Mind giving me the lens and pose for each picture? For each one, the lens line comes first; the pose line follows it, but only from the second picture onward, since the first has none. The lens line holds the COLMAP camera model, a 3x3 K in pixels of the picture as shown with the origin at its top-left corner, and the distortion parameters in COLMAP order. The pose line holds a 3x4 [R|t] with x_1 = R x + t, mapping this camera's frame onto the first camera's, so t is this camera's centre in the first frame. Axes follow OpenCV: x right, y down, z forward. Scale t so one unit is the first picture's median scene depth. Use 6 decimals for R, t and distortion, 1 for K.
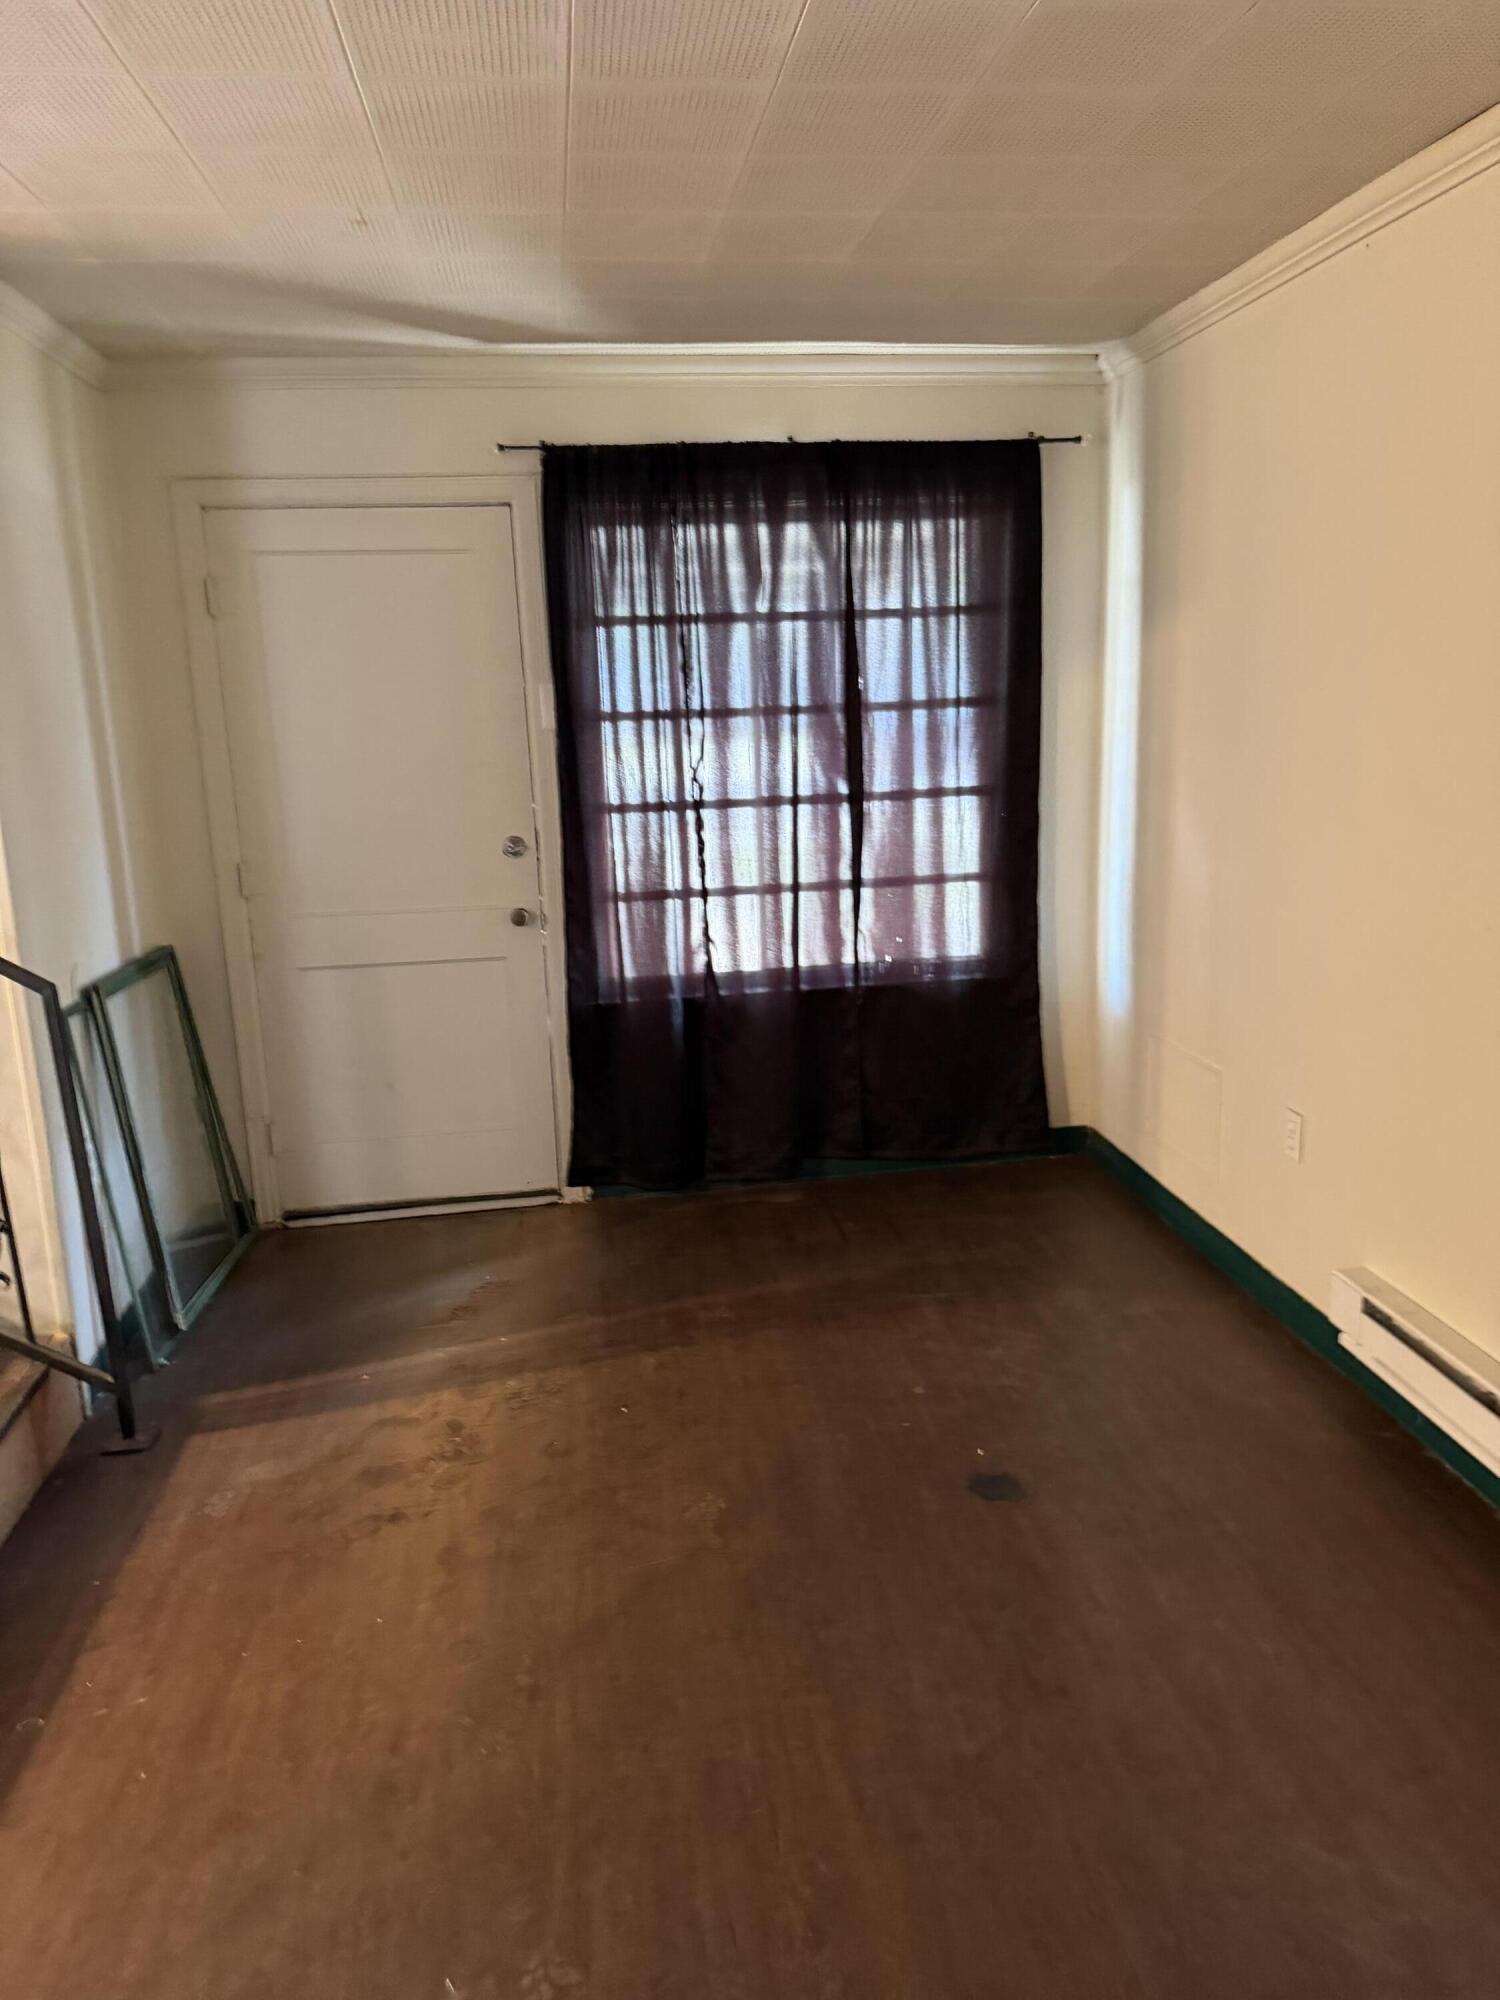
lens RADIAL K [[1412.7, 0, 770.0], [0, 1412.7, 992.7], [0, 0, 1]] dist [0.034139, -0.035604]
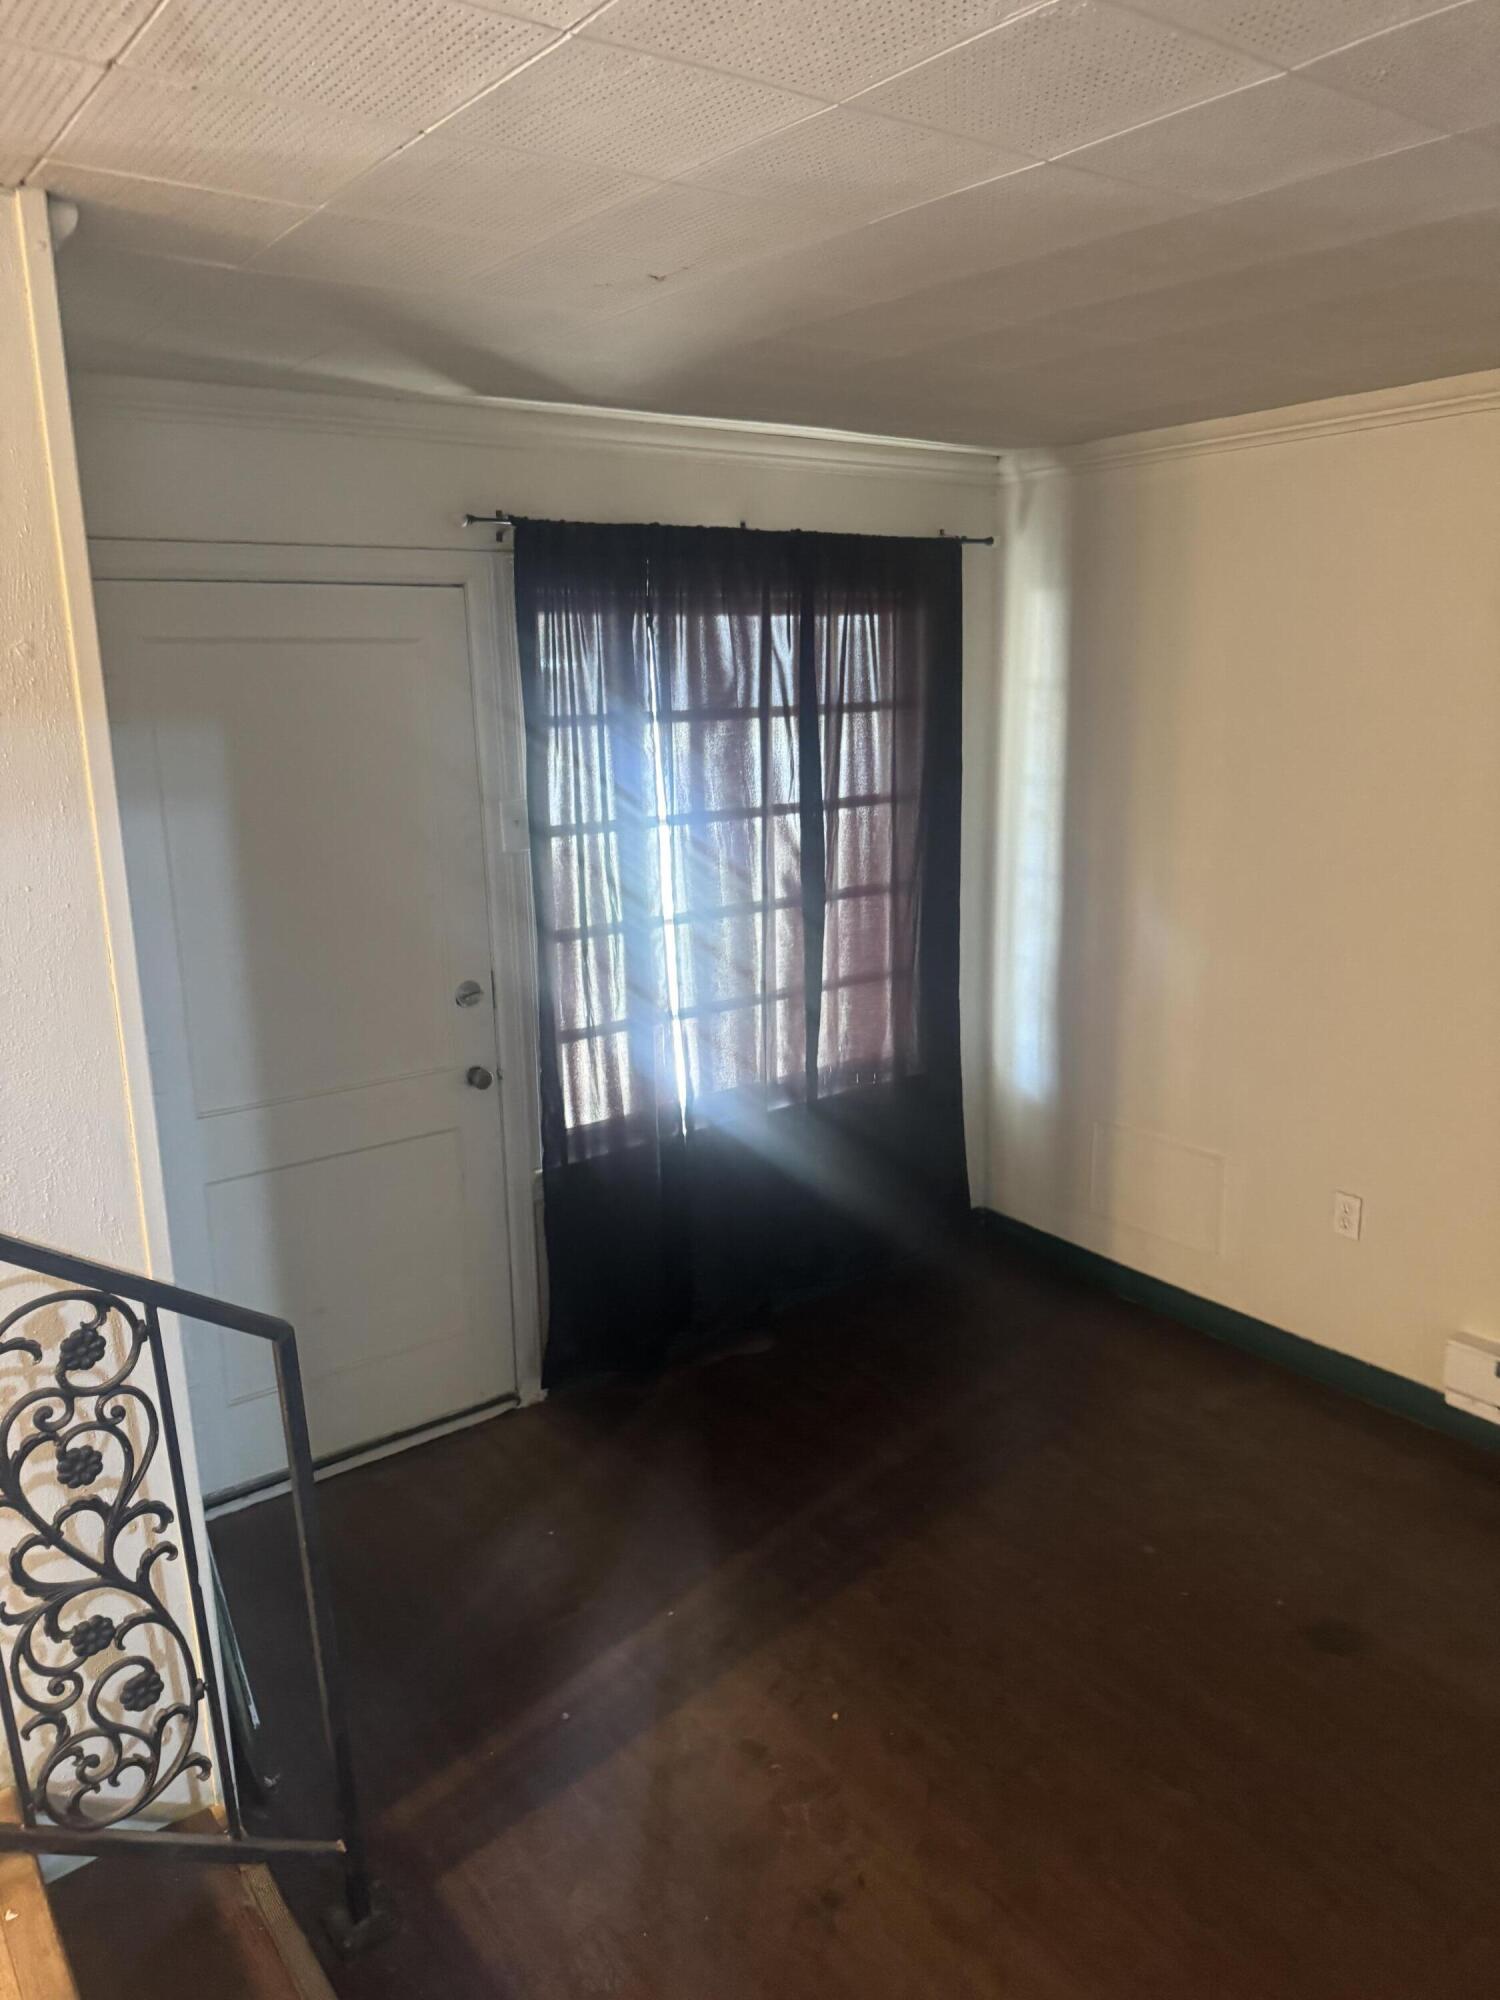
lens RADIAL K [[1422.7, 0, 730.9], [0, 1422.7, 986.4], [0, 0, 1]] dist [0.027783, -0.021112]
pose [[0.884342, -0.088219, 0.458428, -0.435275], [0.092047, 0.995656, 0.014037, -0.108619], [-0.457675, 0.029783, 0.888621, 0.200452]]
